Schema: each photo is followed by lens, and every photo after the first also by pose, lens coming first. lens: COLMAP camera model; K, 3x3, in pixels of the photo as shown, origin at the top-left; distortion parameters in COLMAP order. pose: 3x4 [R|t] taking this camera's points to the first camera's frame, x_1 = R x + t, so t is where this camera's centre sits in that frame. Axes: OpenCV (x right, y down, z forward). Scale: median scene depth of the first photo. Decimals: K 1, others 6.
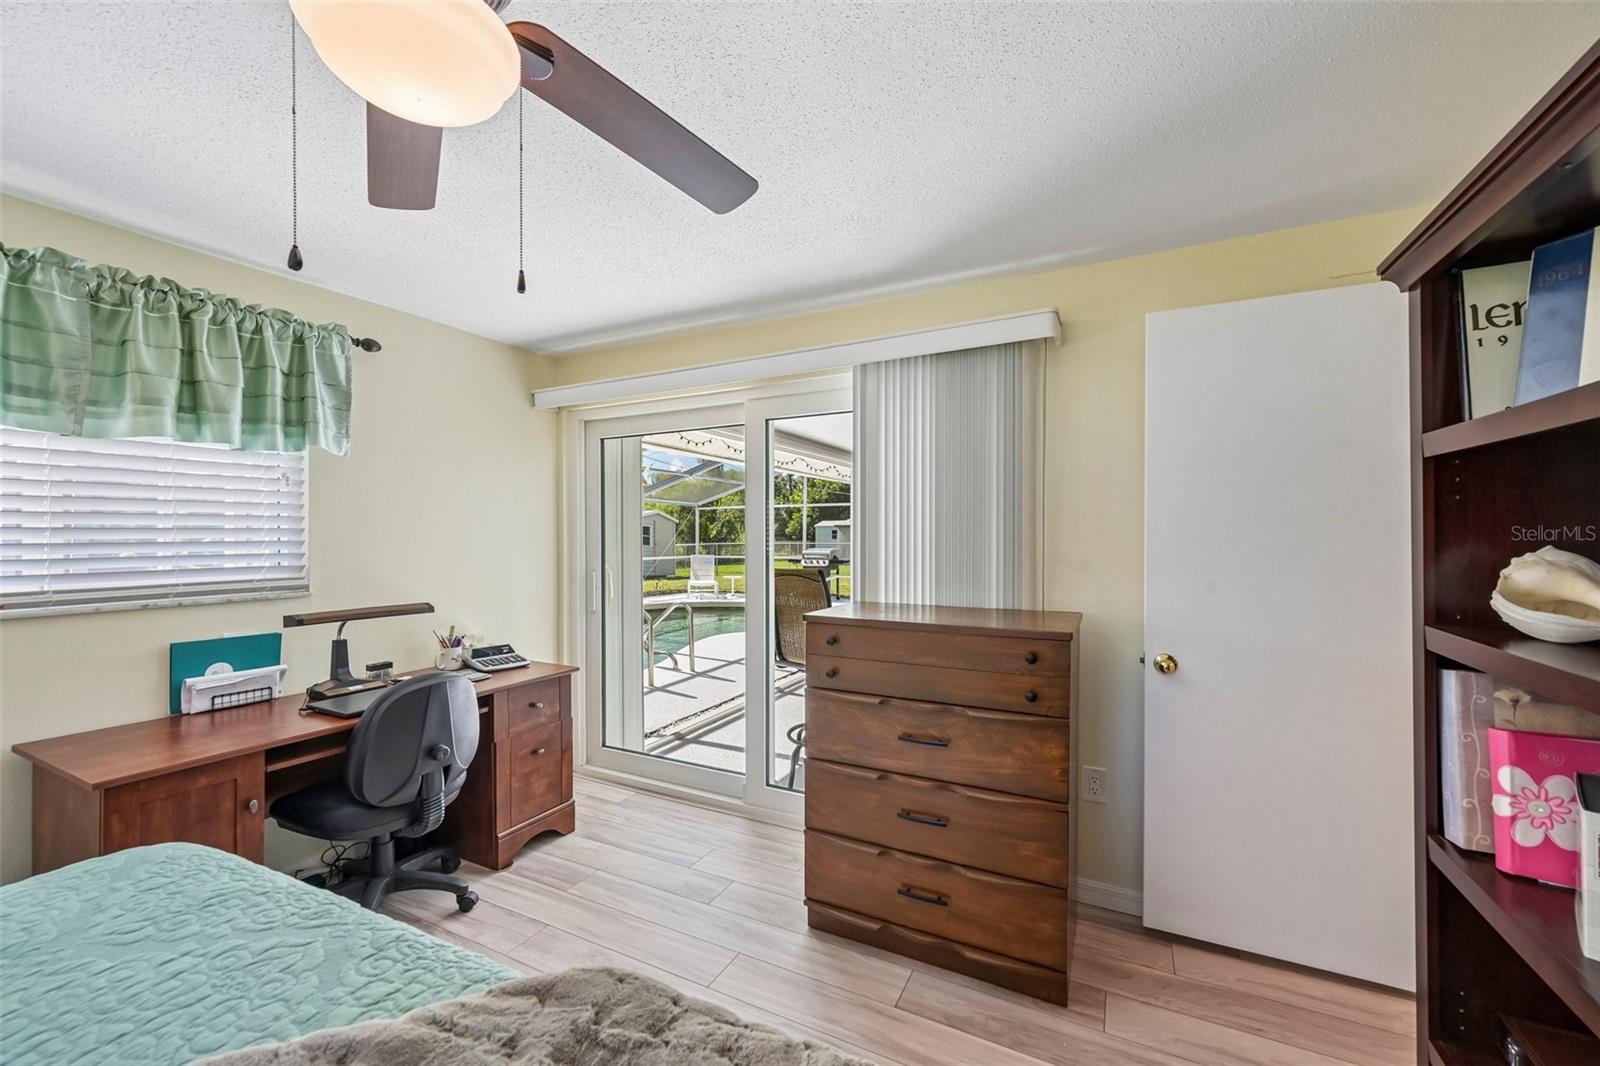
lens RADIAL K [[641.2, 0, 802.9], [0, 641.2, 540.5], [0, 0, 1]] dist [-0.000958, 0.000760]
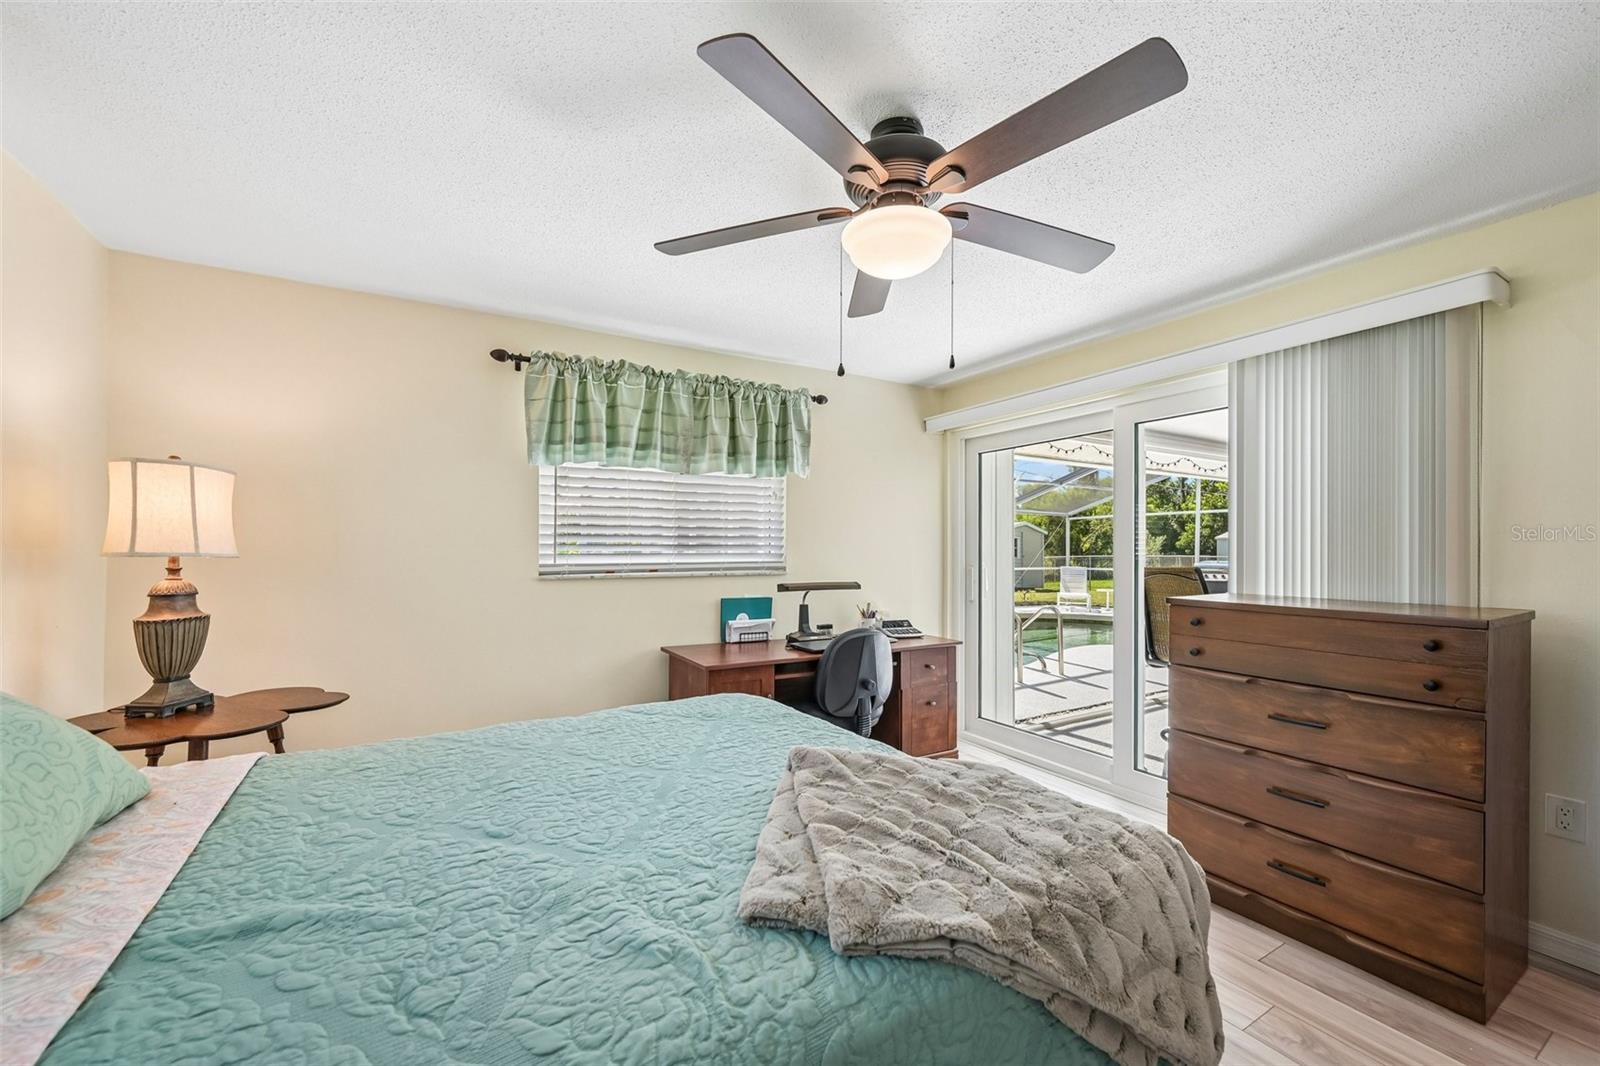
lens RADIAL K [[641.2, 0, 805.1], [0, 641.2, 549.3], [0, 0, 1]] dist [-0.000958, 0.000760]
pose [[0.850972, 0.002628, -0.525205, 0.048458], [-0.006860, 0.999958, -0.006111, 0.041393], [0.525167, 0.008803, 0.850954, -0.259698]]
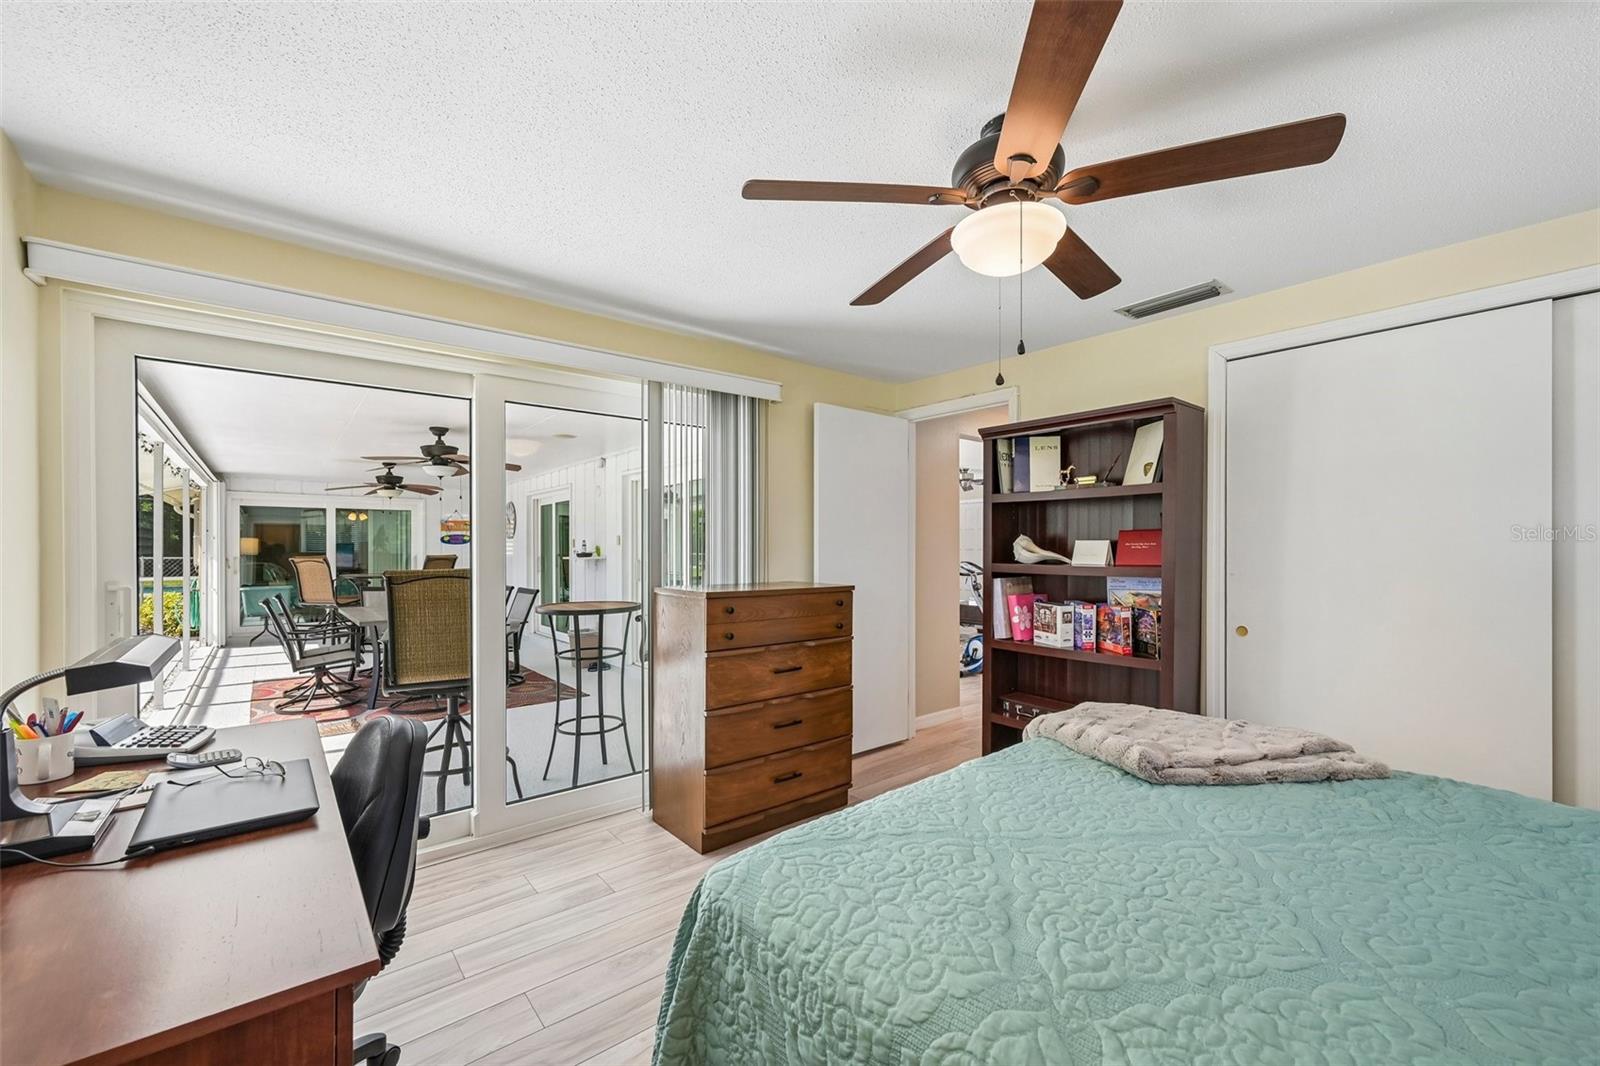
lens RADIAL K [[641.2, 0, 837.7], [0, 641.2, 546.2], [0, 0, 1]] dist [-0.000958, 0.000760]
pose [[0.373771, 0.003785, 0.927513, -0.985594], [0.009437, 0.999924, -0.007883, 0.038703], [-0.927473, 0.011700, 0.373707, 0.306502]]
